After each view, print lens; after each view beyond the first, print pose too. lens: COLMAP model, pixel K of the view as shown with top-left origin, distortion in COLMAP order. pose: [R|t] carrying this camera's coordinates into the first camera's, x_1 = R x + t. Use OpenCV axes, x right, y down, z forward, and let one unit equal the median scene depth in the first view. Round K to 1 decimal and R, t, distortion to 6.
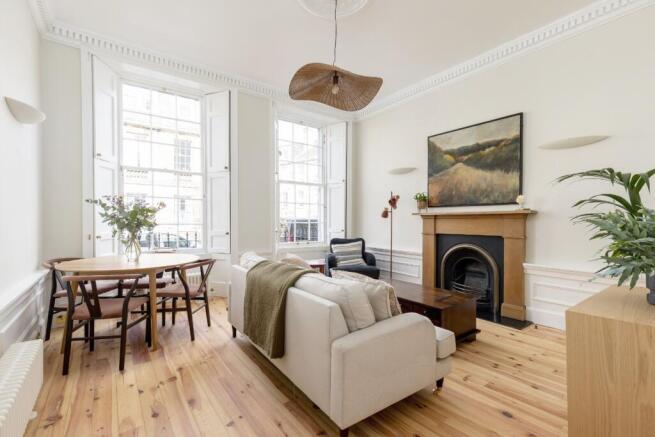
lens RADIAL K [[292.7, 0, 327.9], [0, 292.7, 220.3], [0, 0, 1]] dist [0.001572, -0.000913]
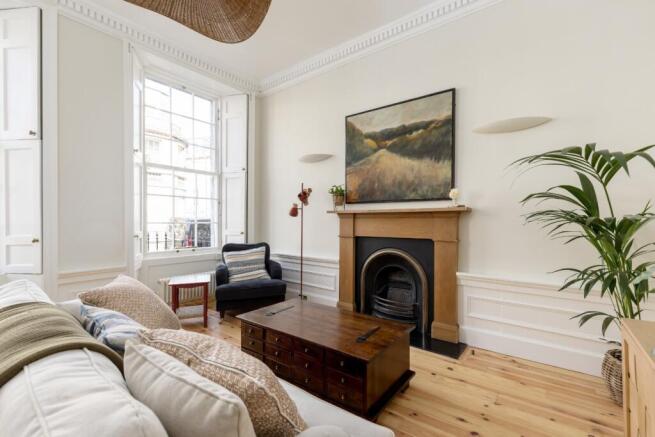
lens RADIAL K [[292.7, 0, 327.9], [0, 292.7, 220.3], [0, 0, 1]] dist [0.001572, -0.000913]
pose [[0.963710, 0.000659, 0.266952, 0.084262], [-0.000615, 1.000000, -0.000247, 0.001954], [-0.266952, 0.000074, 0.963710, 0.250604]]
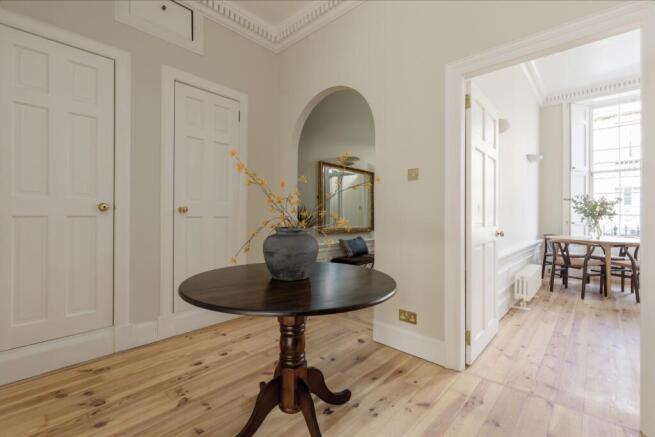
lens RADIAL K [[297.2, 0, 314.7], [0, 297.2, 212.3], [0, 0, 1]] dist [0.002676, 0.000057]
pose [[0.161698, -0.004653, -0.986829, 0.408230], [-0.008734, 0.999943, -0.006146, 0.020119], [0.986802, 0.009613, 0.161648, -0.444426]]
